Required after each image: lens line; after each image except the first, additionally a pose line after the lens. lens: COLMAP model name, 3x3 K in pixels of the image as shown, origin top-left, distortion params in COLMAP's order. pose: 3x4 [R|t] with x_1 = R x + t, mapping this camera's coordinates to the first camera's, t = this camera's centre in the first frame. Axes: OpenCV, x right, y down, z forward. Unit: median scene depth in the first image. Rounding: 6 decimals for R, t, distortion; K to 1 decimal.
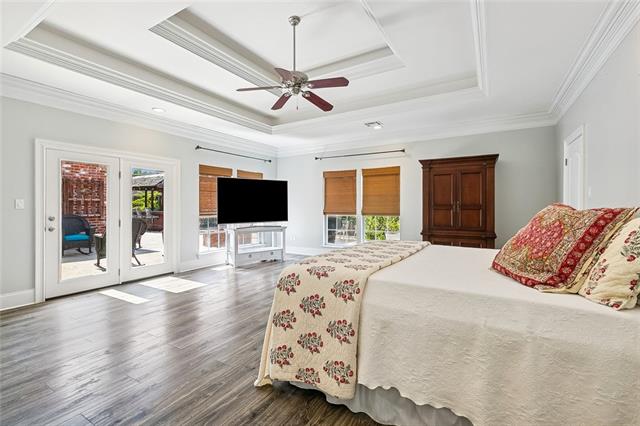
lens RADIAL K [[289.5, 0, 318.8], [0, 289.5, 209.0], [0, 0, 1]] dist [0.000896, -0.001018]
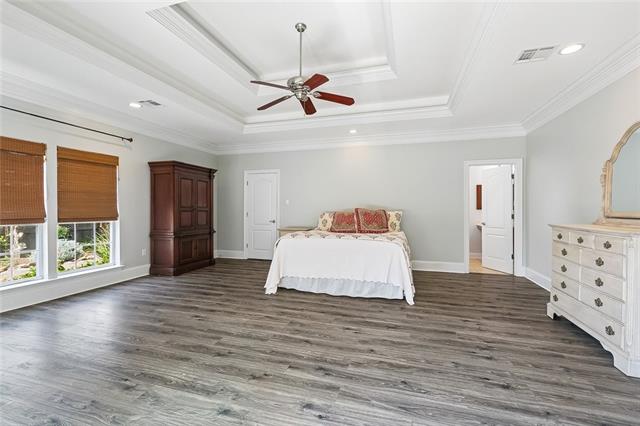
lens RADIAL K [[289.5, 0, 318.7], [0, 289.5, 209.4], [0, 0, 1]] dist [0.000896, -0.001018]
pose [[-0.243537, -0.010596, 0.969834, -0.604594], [0.007395, 0.999891, 0.012781, -0.011057], [-0.969863, 0.010285, -0.243433, 0.656790]]
